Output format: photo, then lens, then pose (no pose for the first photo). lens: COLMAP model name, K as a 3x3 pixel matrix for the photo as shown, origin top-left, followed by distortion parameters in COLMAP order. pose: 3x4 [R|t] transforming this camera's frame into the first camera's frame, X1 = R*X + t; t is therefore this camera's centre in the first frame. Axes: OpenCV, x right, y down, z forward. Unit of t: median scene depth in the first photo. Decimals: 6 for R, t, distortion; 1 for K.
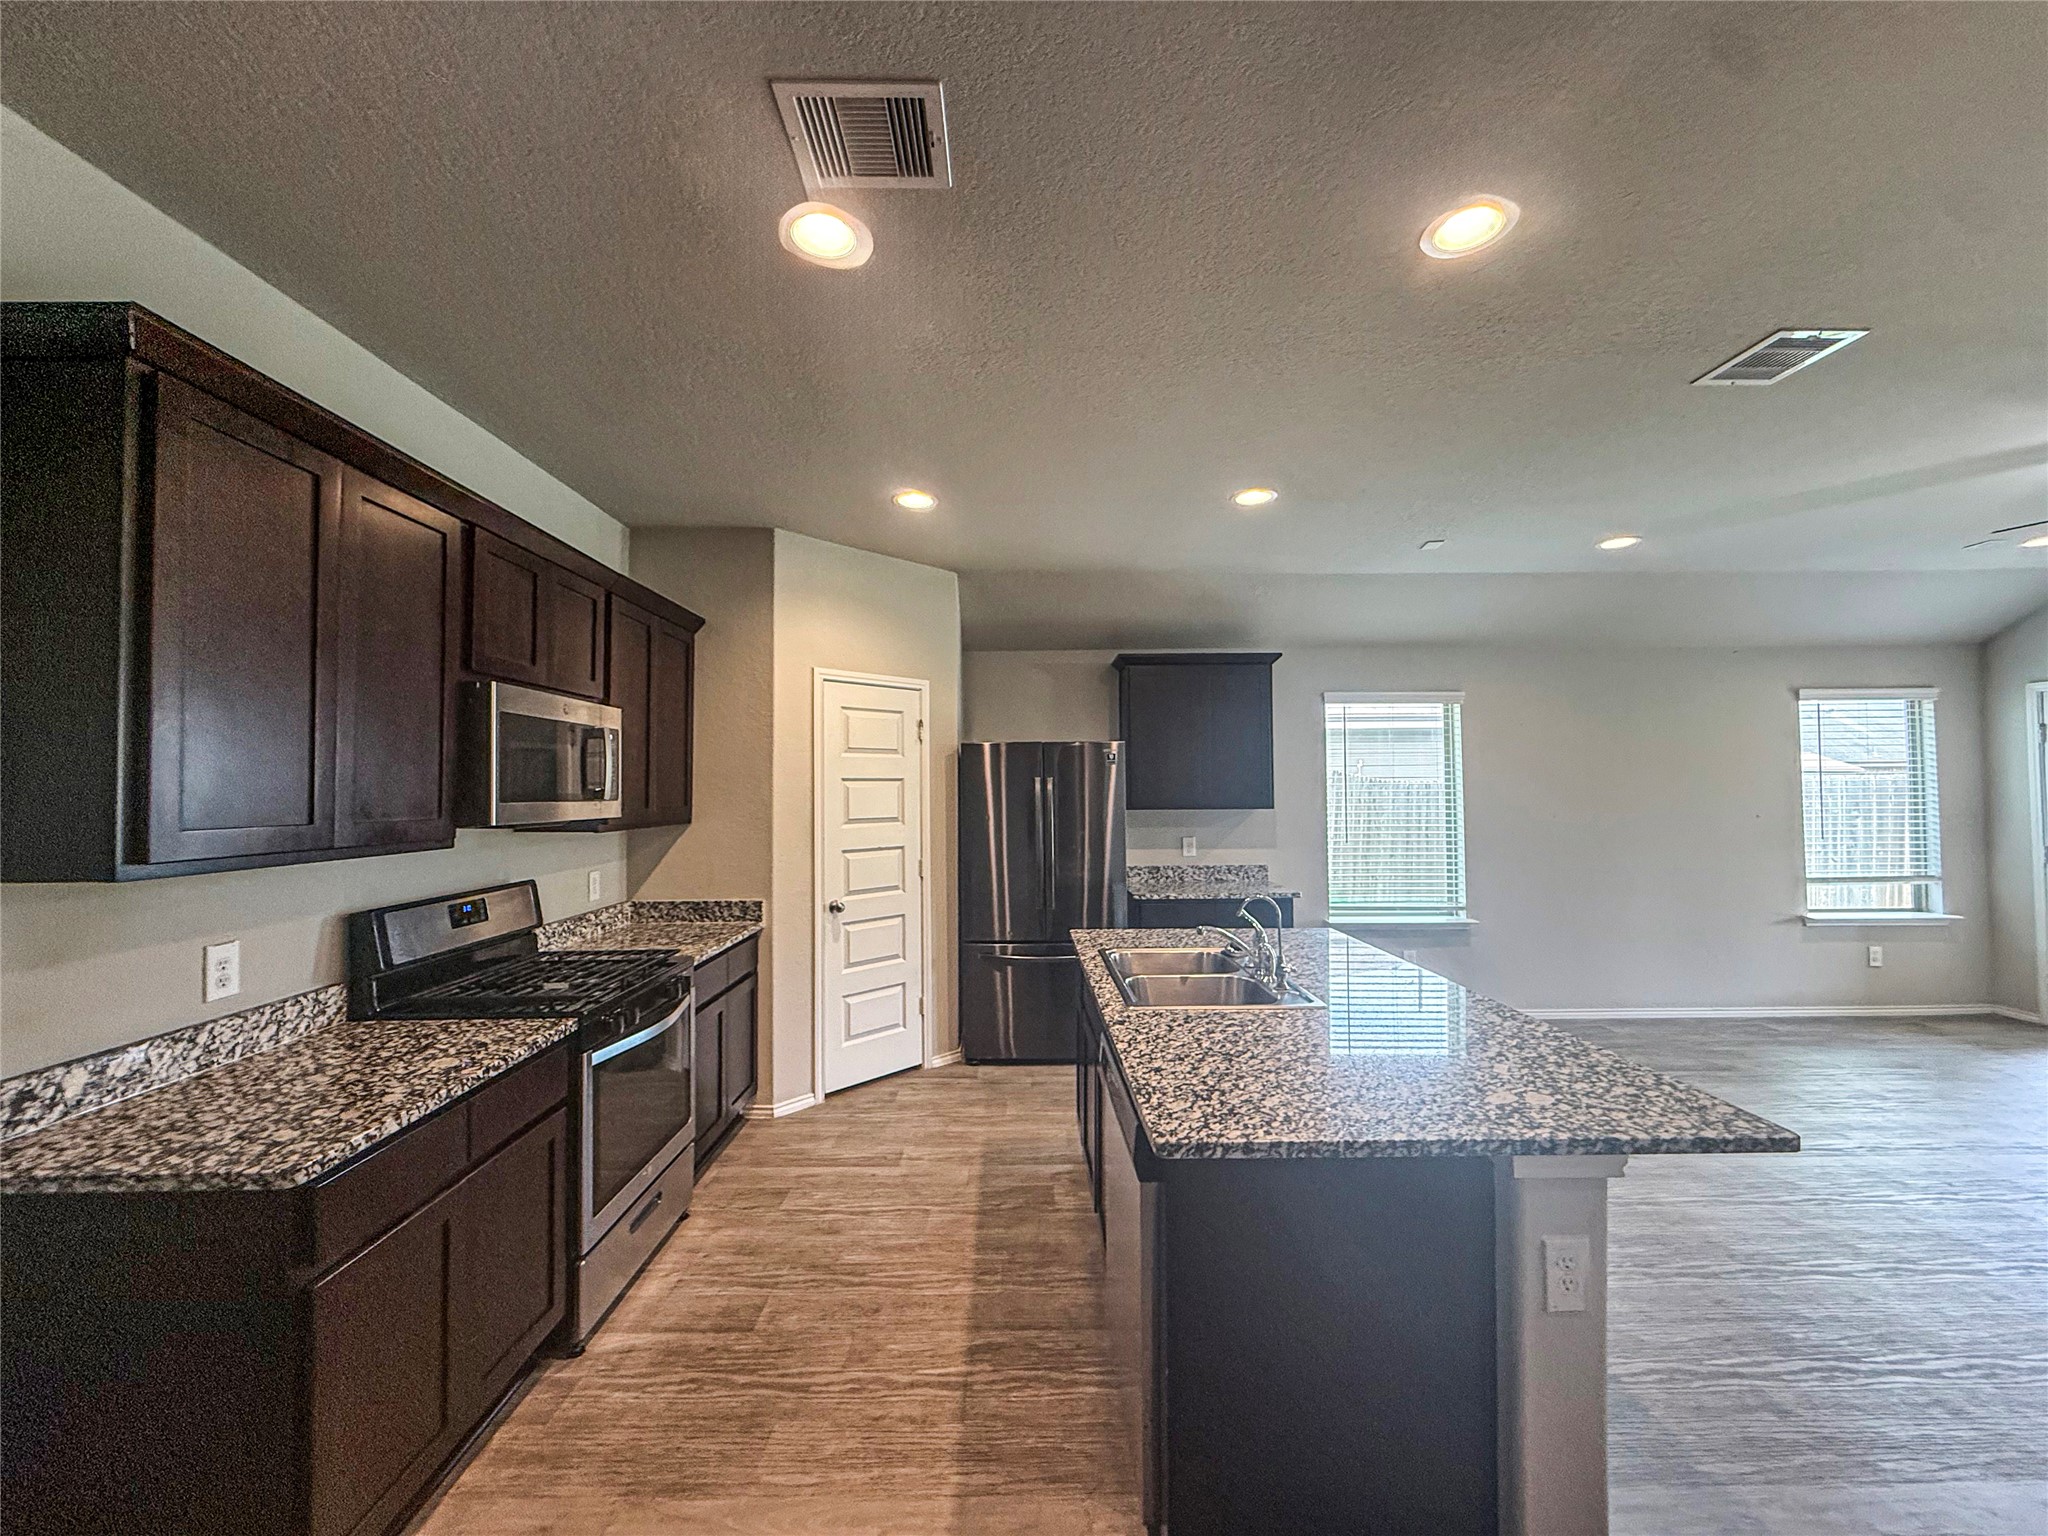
lens RADIAL K [[817.5, 0, 1018.8], [0, 817.5, 773.8], [0, 0, 1]] dist [-0.000075, 0.000128]
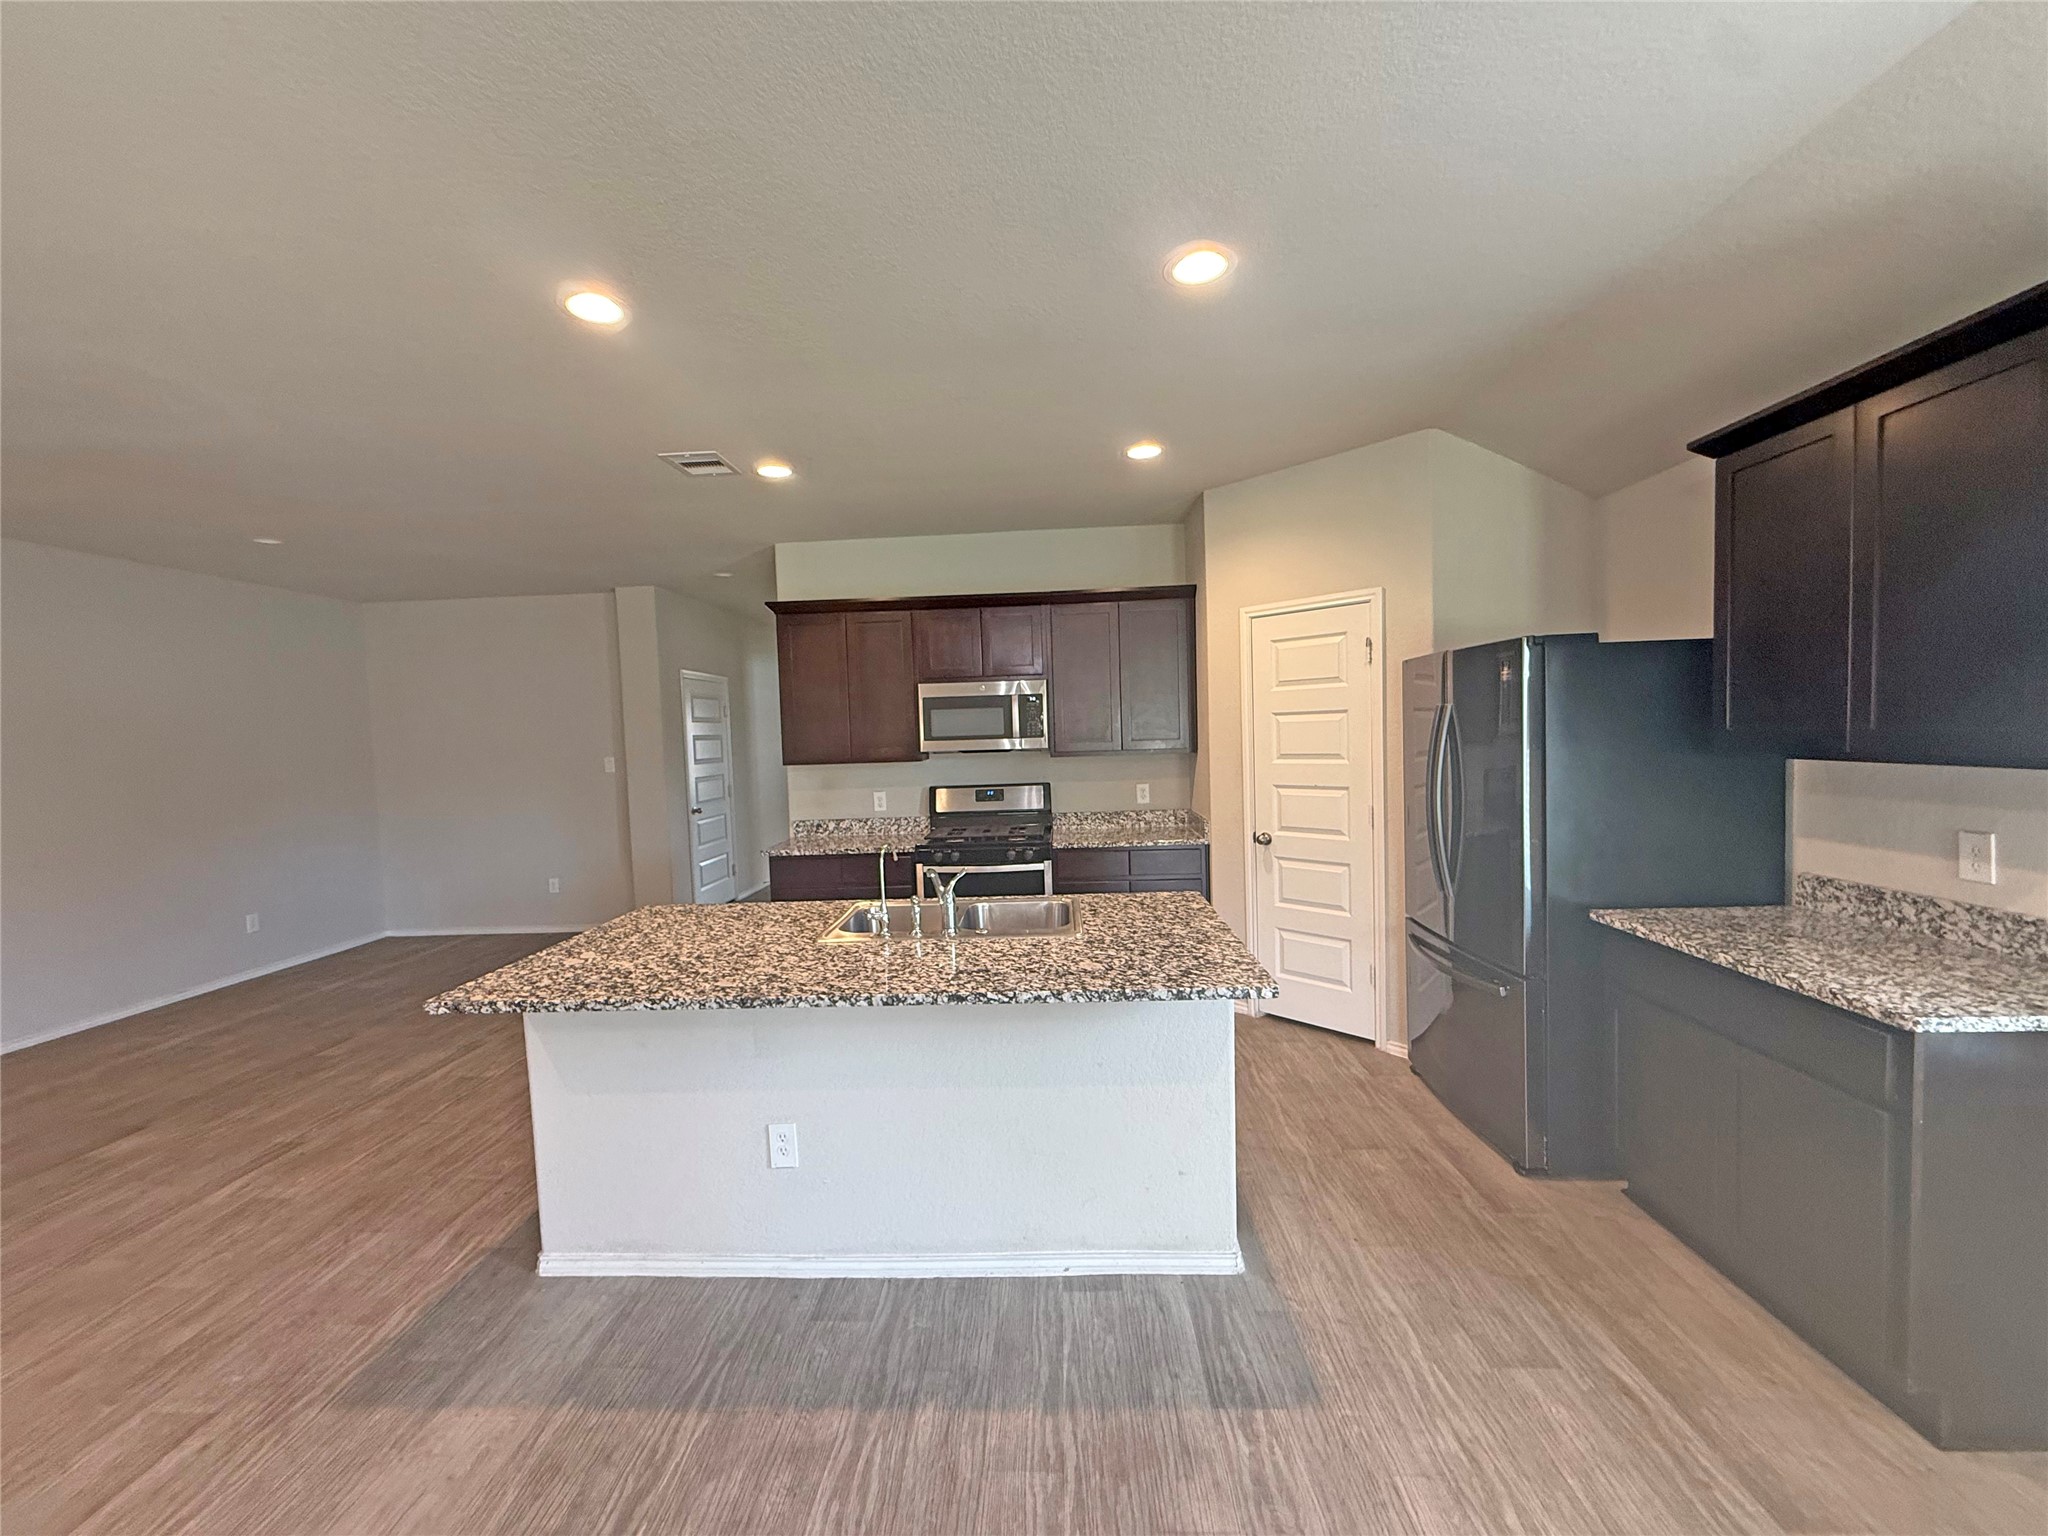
lens RADIAL K [[817.5, 0, 1018.1], [0, 817.5, 769.4], [0, 0, 1]] dist [-0.000075, 0.000128]
pose [[-0.053108, 0.057234, -0.996947, 1.528141], [0.053416, 0.997090, 0.054397, 0.006713], [0.997159, -0.050364, -0.056011, 1.417373]]
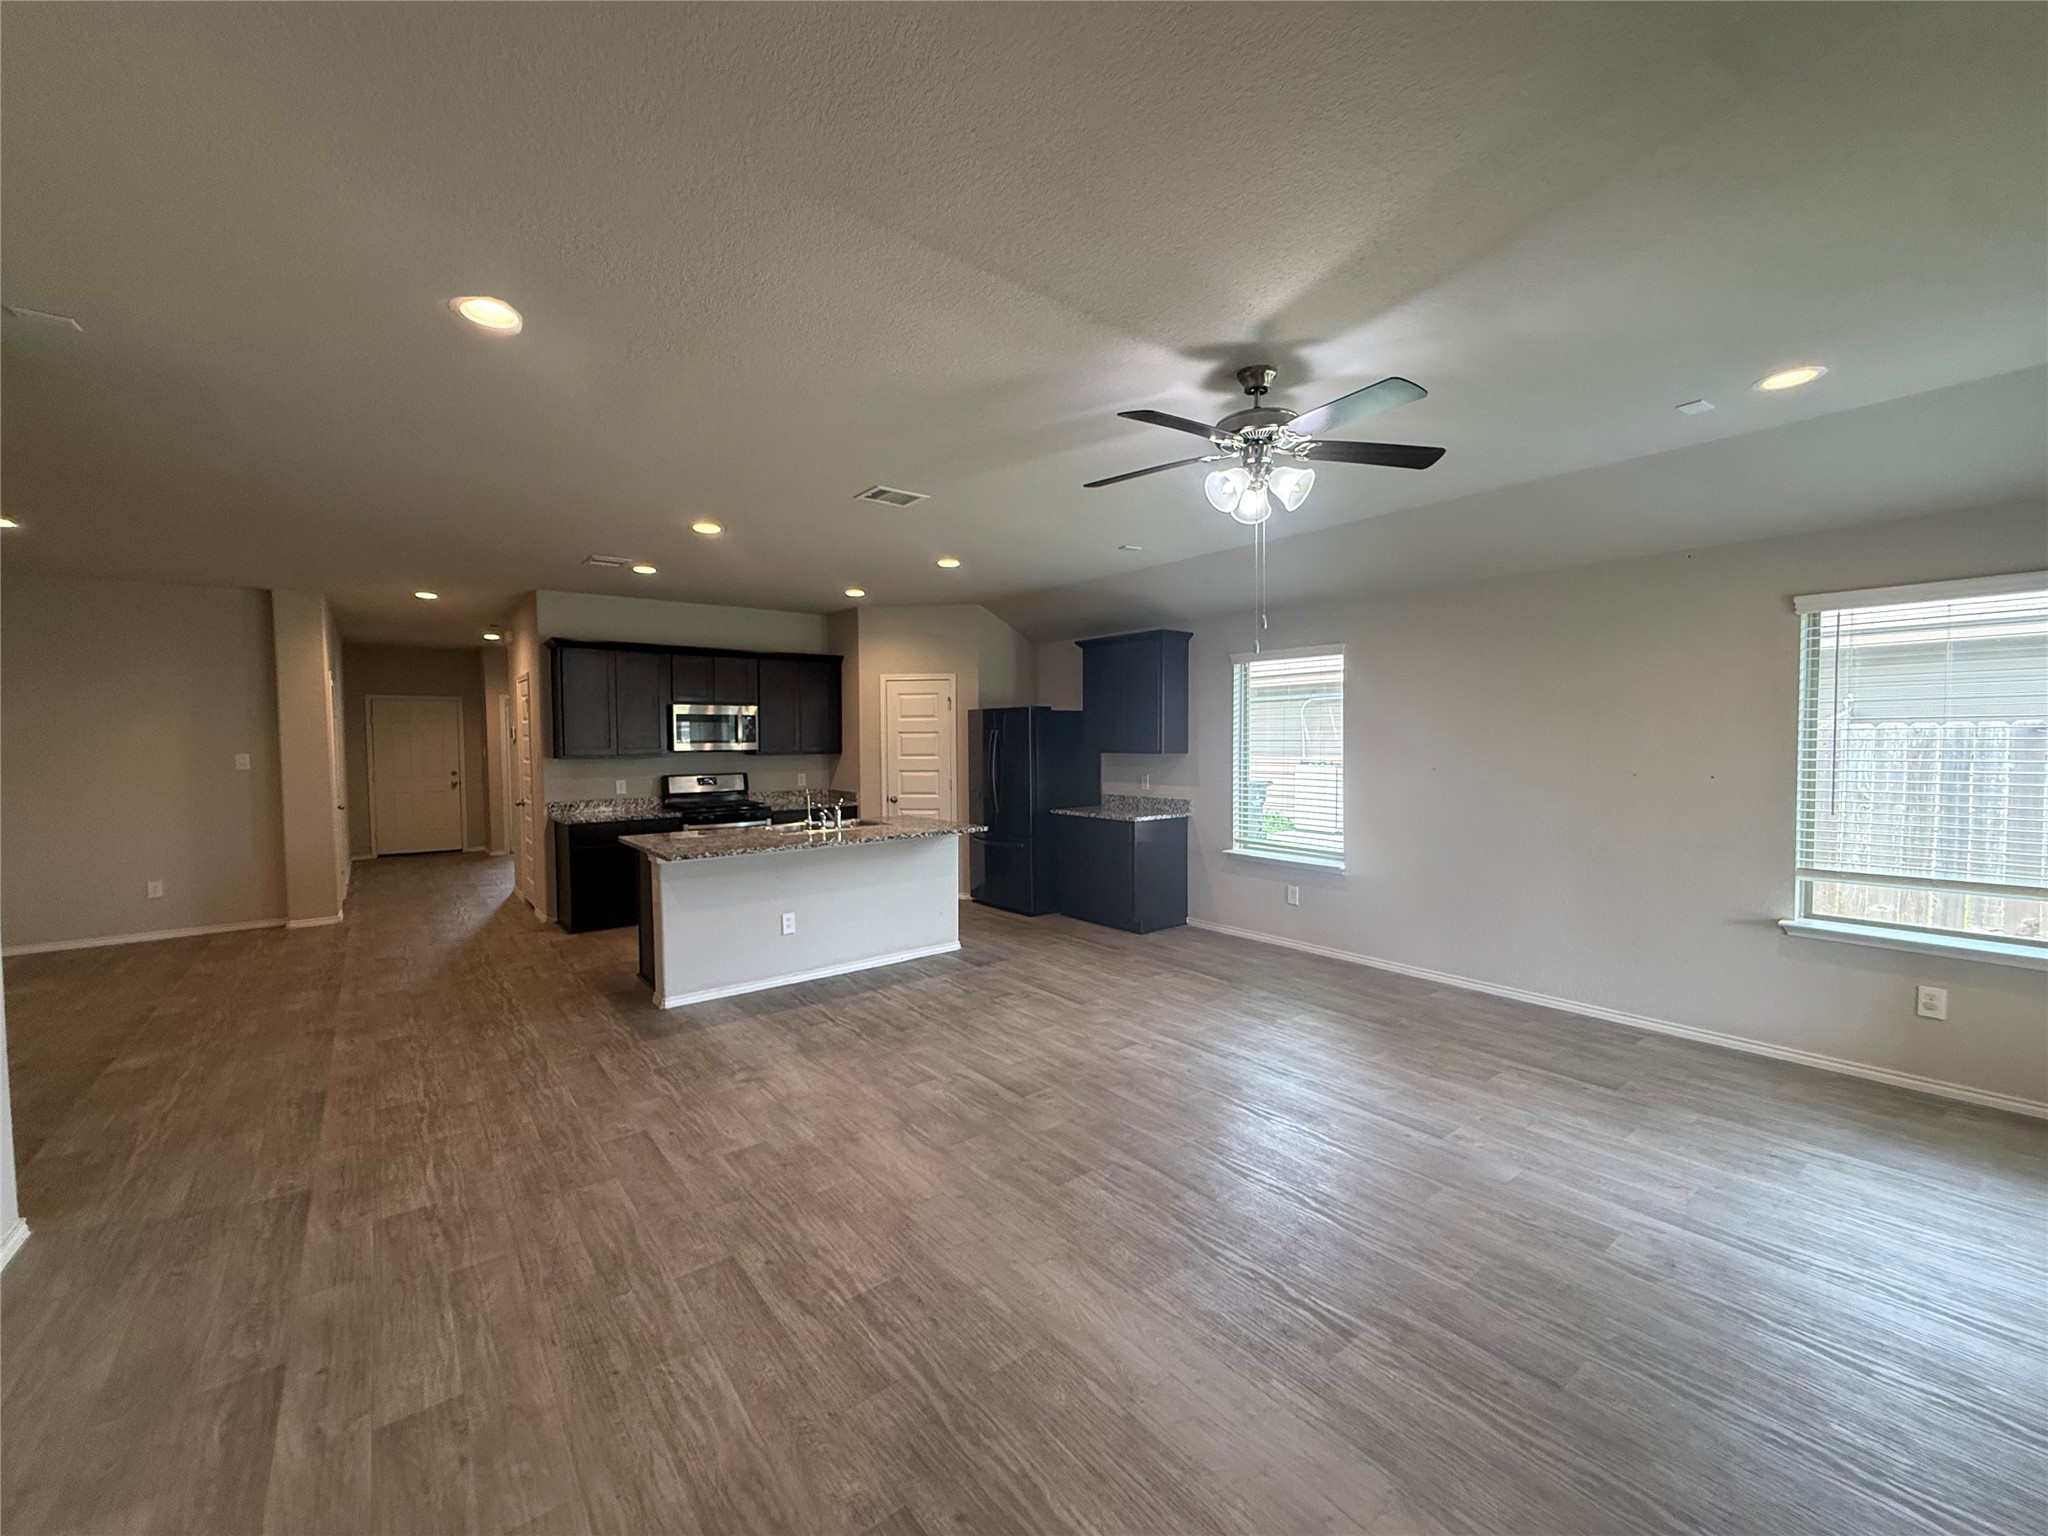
lens RADIAL K [[817.5, 0, 1020.8], [0, 817.5, 769.6], [0, 0, 1]] dist [-0.000075, 0.000128]
pose [[0.615463, 0.034702, -0.787401, 2.753659], [0.017236, 0.998199, 0.057465, -0.022423], [0.787977, -0.048939, 0.613756, 0.119493]]
